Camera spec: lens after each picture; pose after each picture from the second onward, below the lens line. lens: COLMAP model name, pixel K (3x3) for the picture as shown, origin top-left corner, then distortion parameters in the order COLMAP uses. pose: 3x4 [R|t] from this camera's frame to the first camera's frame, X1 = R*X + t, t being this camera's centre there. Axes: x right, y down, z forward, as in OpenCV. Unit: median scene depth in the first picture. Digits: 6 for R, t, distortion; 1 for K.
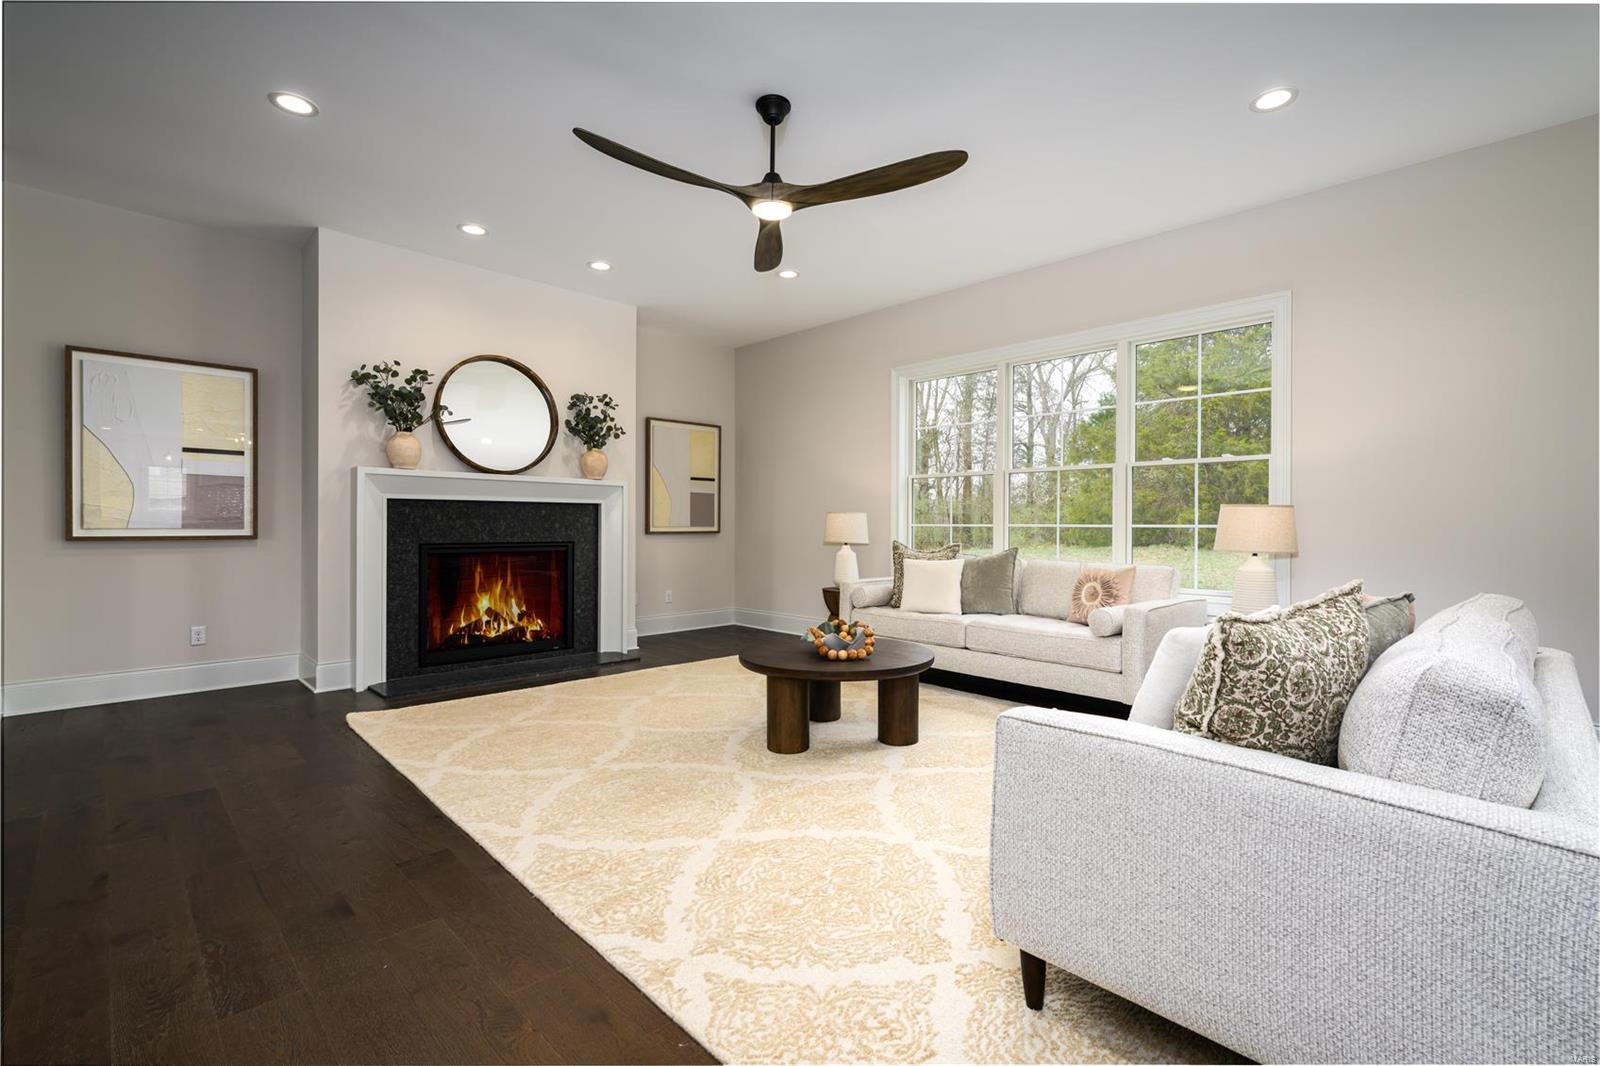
lens RADIAL K [[726.3, 0, 806.2], [0, 726.3, 505.6], [0, 0, 1]] dist [0.001073, 0.000053]
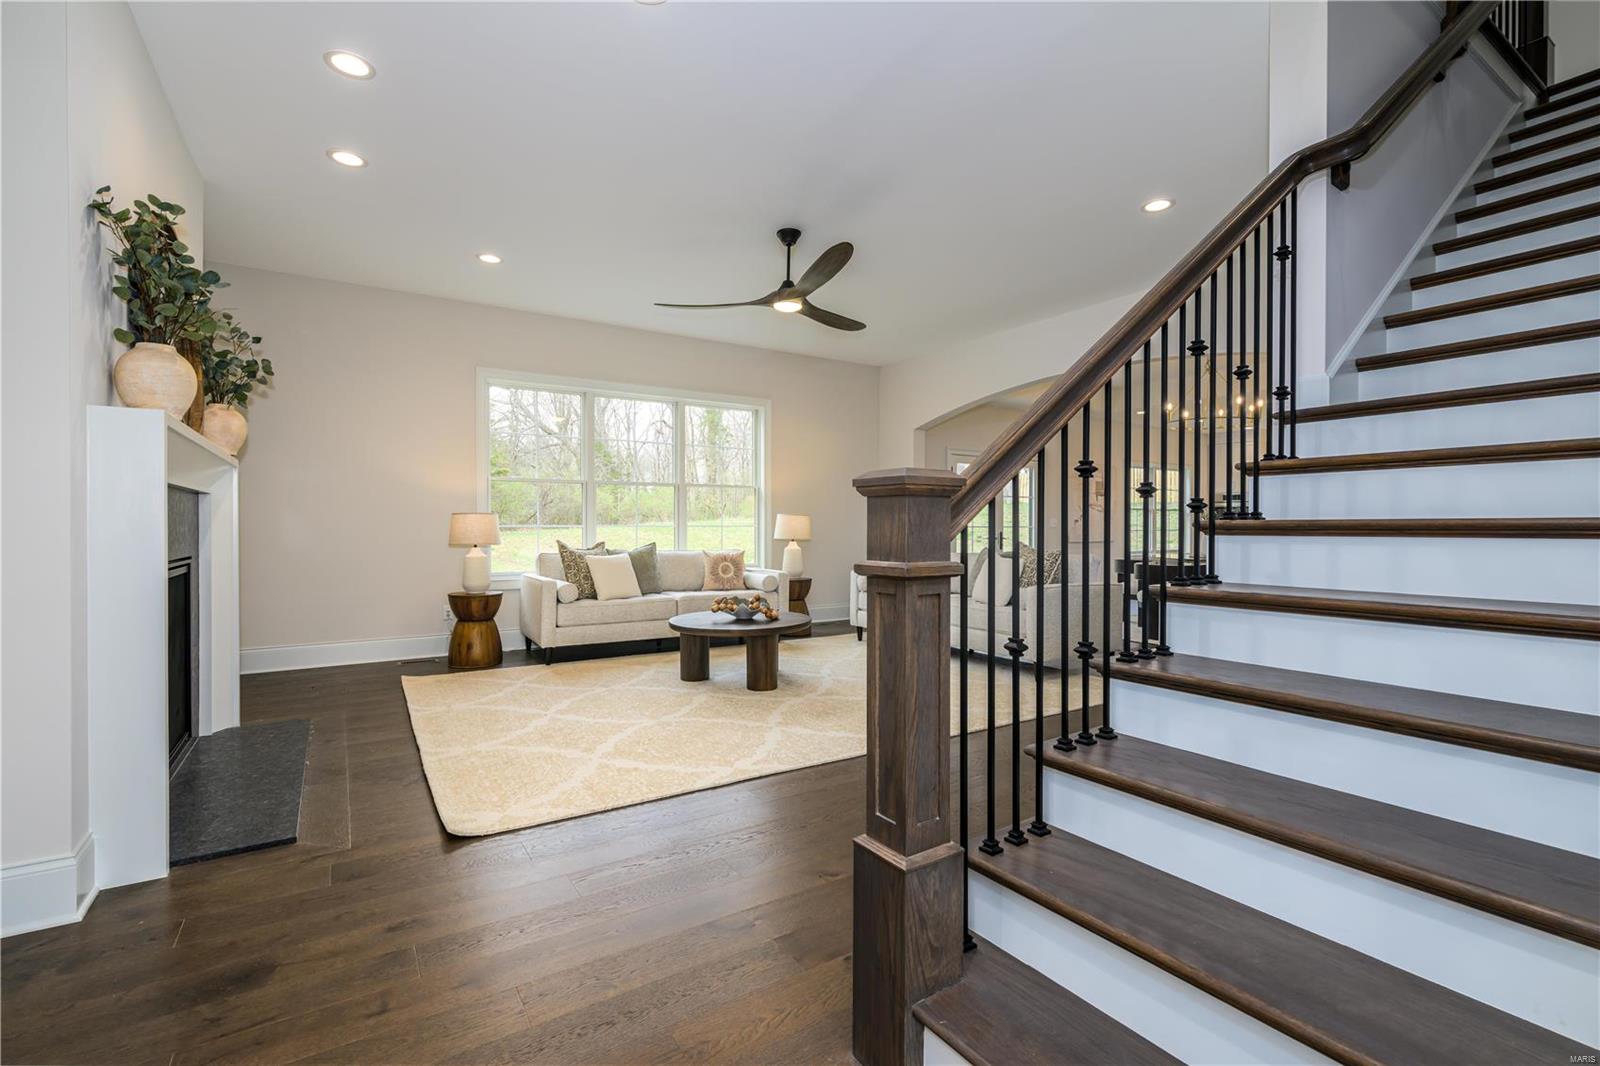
lens RADIAL K [[726.3, 0, 806.2], [0, 726.3, 505.6], [0, 0, 1]] dist [0.001073, 0.000053]
pose [[0.211912, 0.021619, 0.977050, -0.957045], [-0.025929, 0.999528, -0.016493, 0.002606], [-0.976945, -0.021839, 0.212372, 0.441201]]
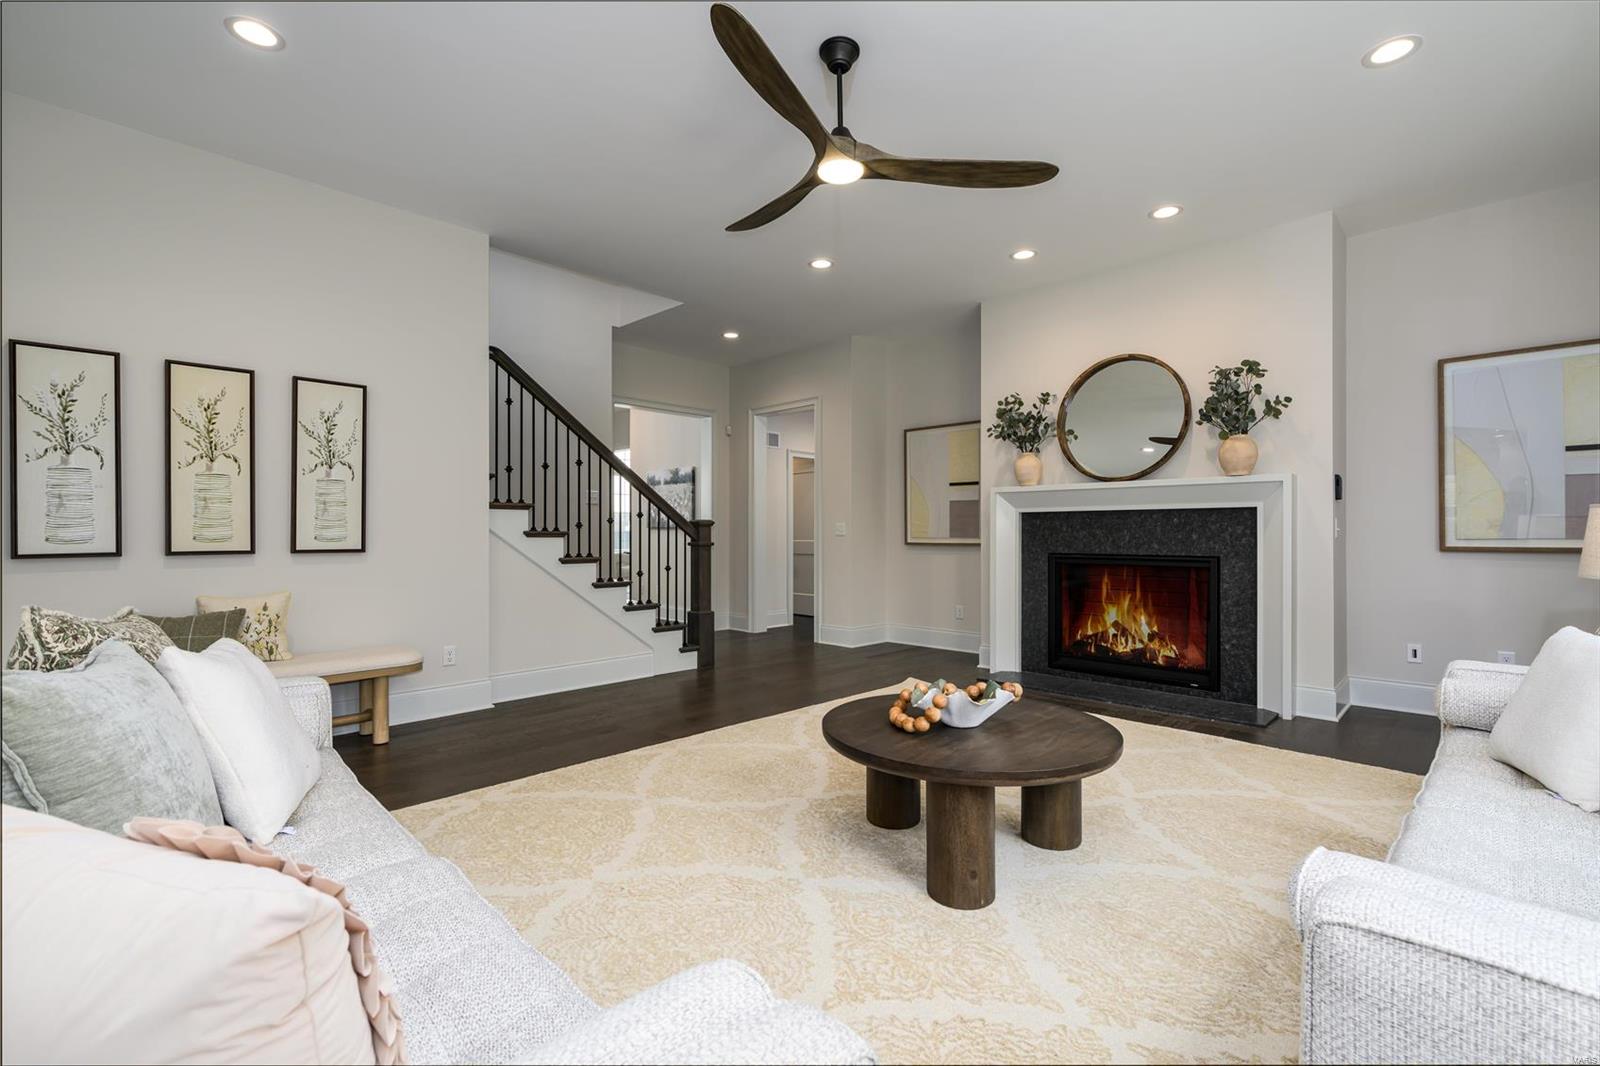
lens RADIAL K [[688.2, 0, 799.0], [0, 688.2, 528.7], [0, 0, 1]] dist [0.000900, 0.000295]
pose [[0.005295, -0.000424, -0.999986, 0.516066], [0.030892, 0.999523, -0.000260, 0.005444], [0.999509, -0.030890, 0.005306, 0.628194]]
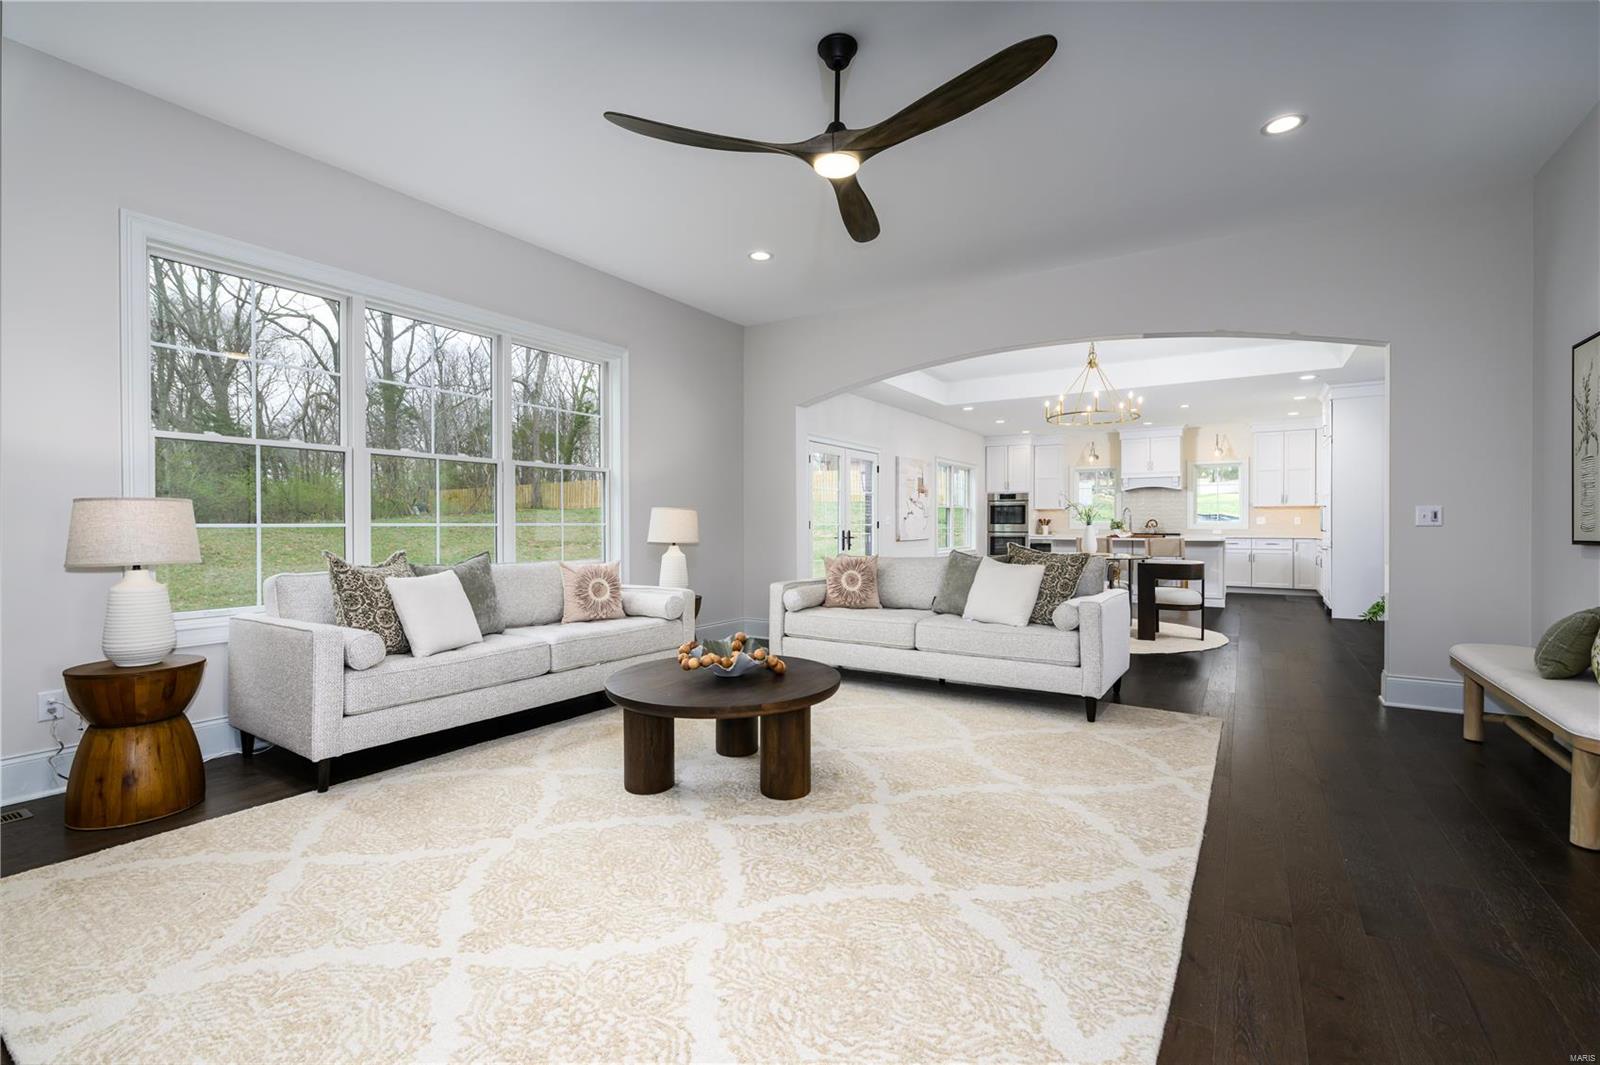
lens RADIAL K [[688.2, 0, 799.0], [0, 688.2, 528.2], [0, 0, 1]] dist [0.000900, 0.000295]
pose [[-0.224791, -0.013046, 0.974320, -0.568755], [-0.029873, 0.999533, 0.006492, 0.013085], [-0.973949, -0.027646, -0.225076, 0.819823]]
